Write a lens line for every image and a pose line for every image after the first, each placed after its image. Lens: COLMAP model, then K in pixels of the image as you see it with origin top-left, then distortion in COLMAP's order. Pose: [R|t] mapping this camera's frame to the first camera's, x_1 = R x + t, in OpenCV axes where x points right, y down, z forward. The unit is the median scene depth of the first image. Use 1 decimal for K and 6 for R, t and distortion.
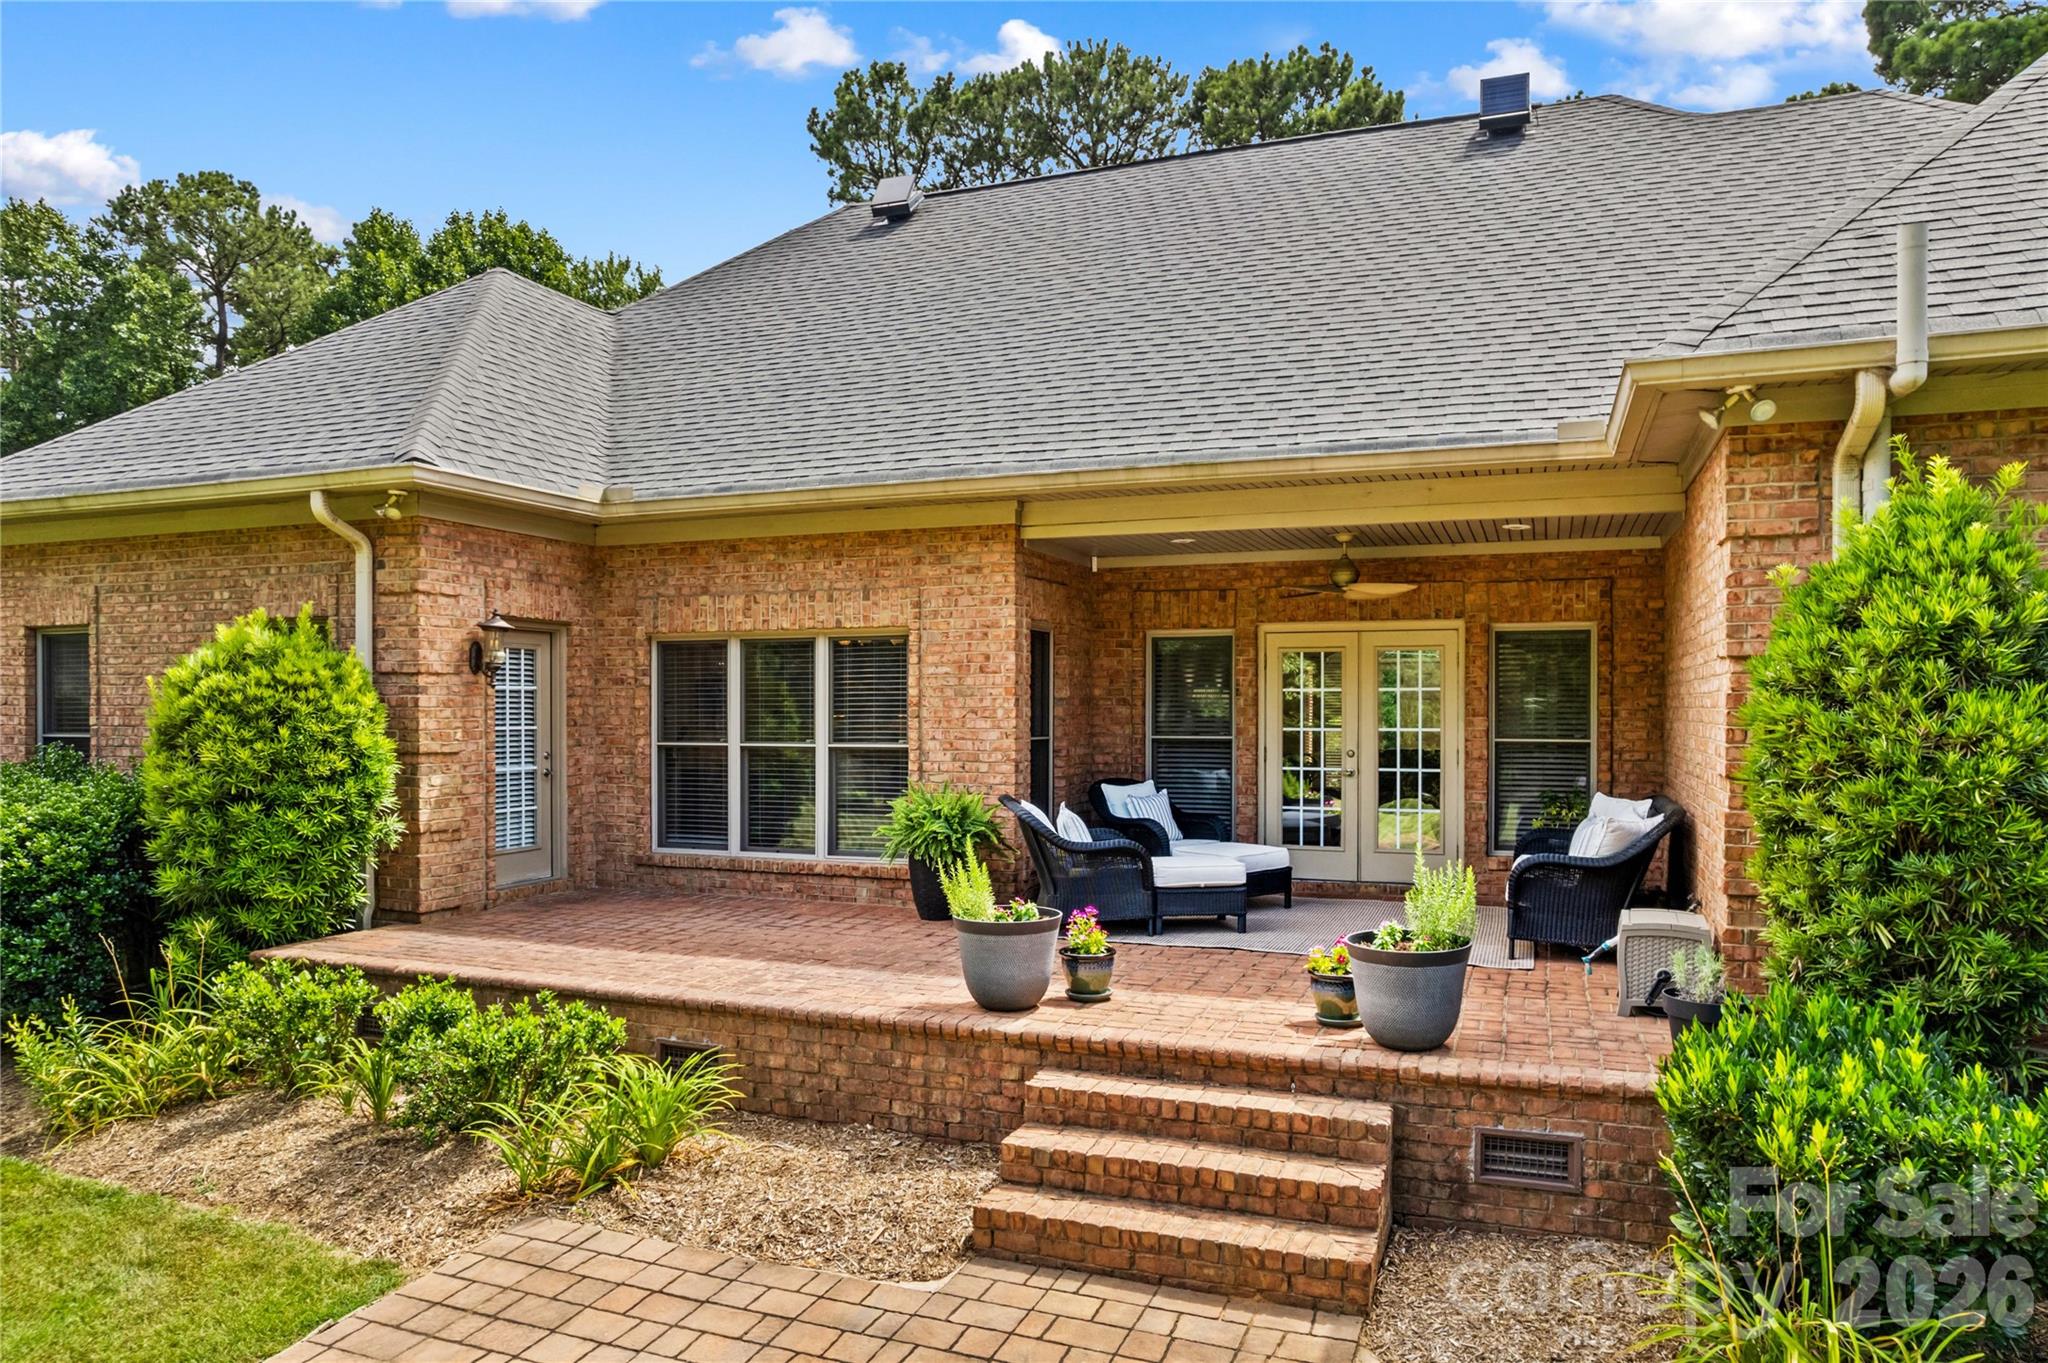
lens RADIAL K [[1364.5, 0, 1024.7], [0, 1364.5, 704.7], [0, 0, 1]] dist [-0.083782, 0.080666]
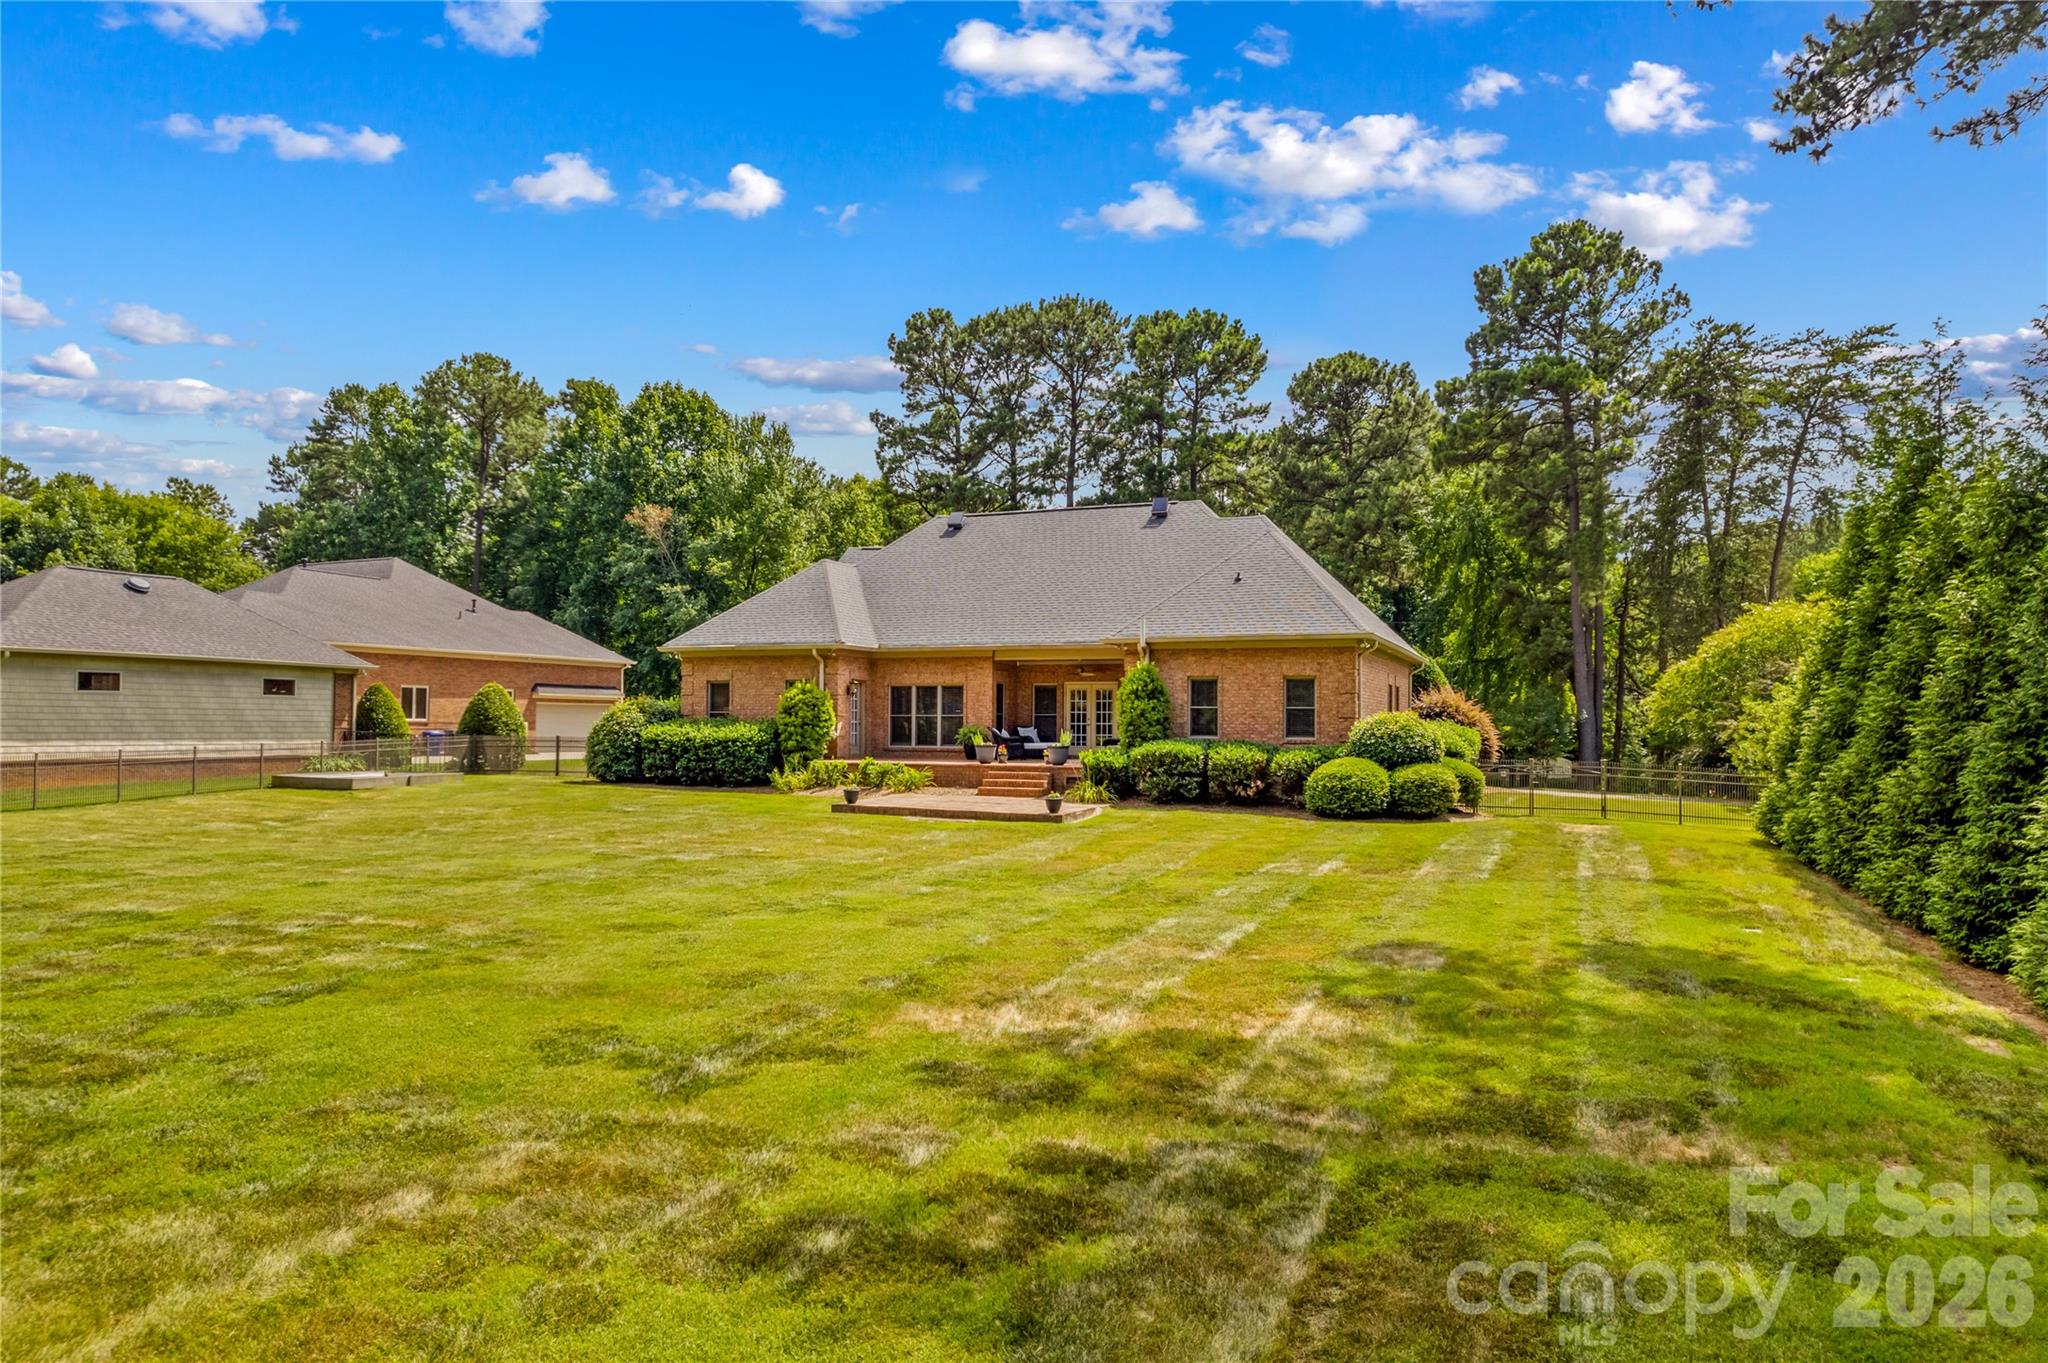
lens RADIAL K [[1289.1, 0, 1022.6], [0, 1289.1, 662.6], [0, 0, 1]] dist [-0.039141, -0.000454]
pose [[0.999777, 0.004061, -0.020726, 0.152900], [-0.005007, 0.998939, -0.045771, 0.048500], [0.020518, 0.045864, 0.998737, -2.604495]]
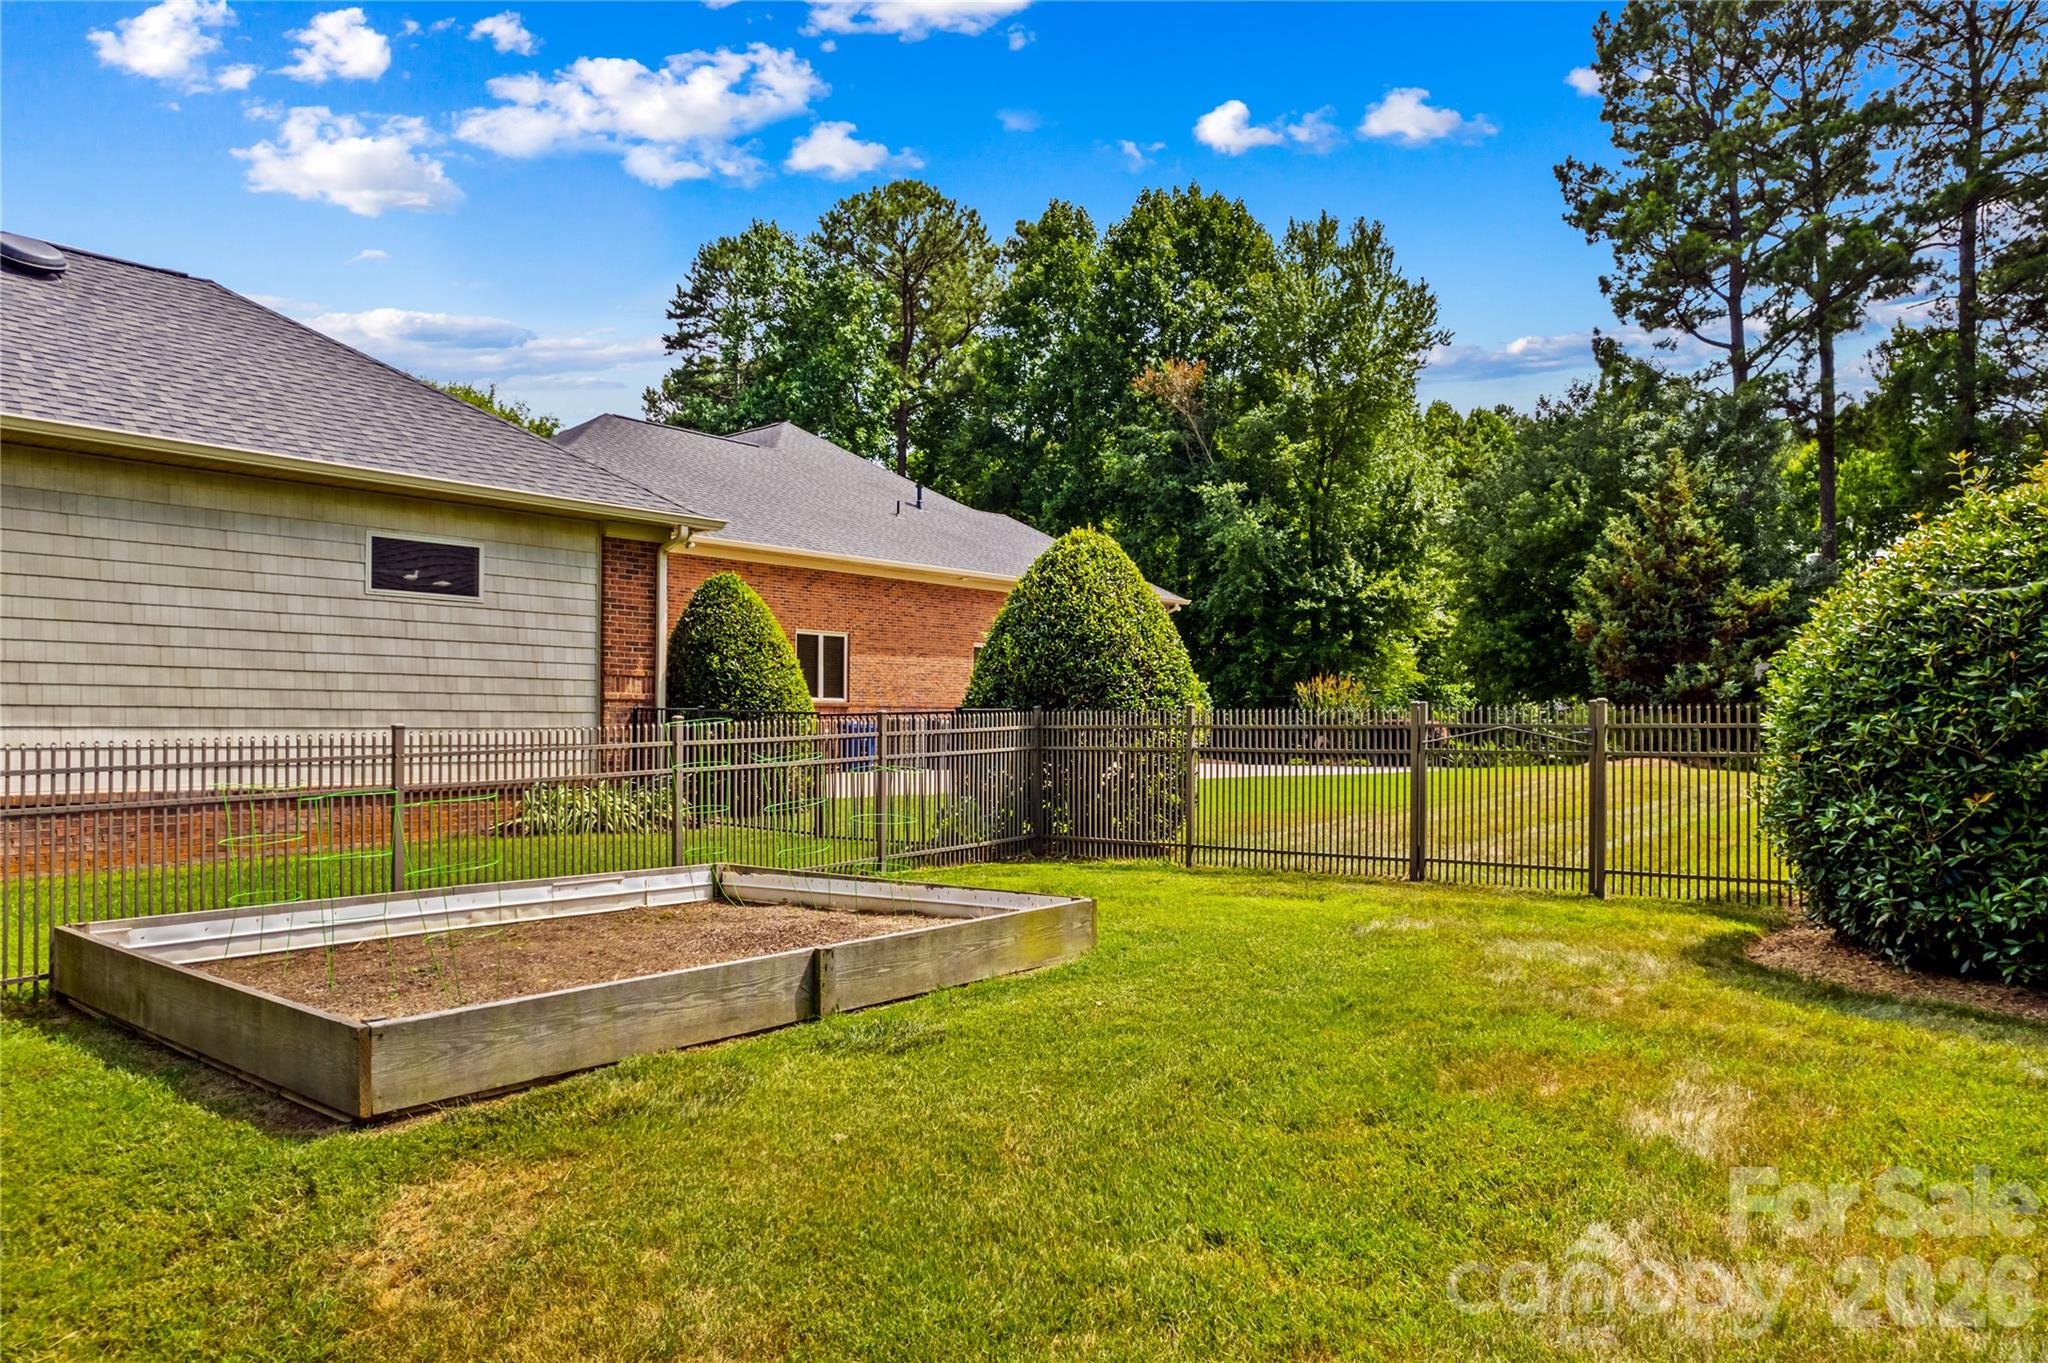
lens RADIAL K [[1364.5, 0, 1024.7], [0, 1364.5, 704.7], [0, 0, 1]] dist [-0.083782, 0.080666]
pose [[0.950906, -0.004329, -0.309449, -1.356337], [-0.001007, 0.999854, -0.017083, 0.116857], [0.309478, 0.016555, 0.950763, 0.393386]]
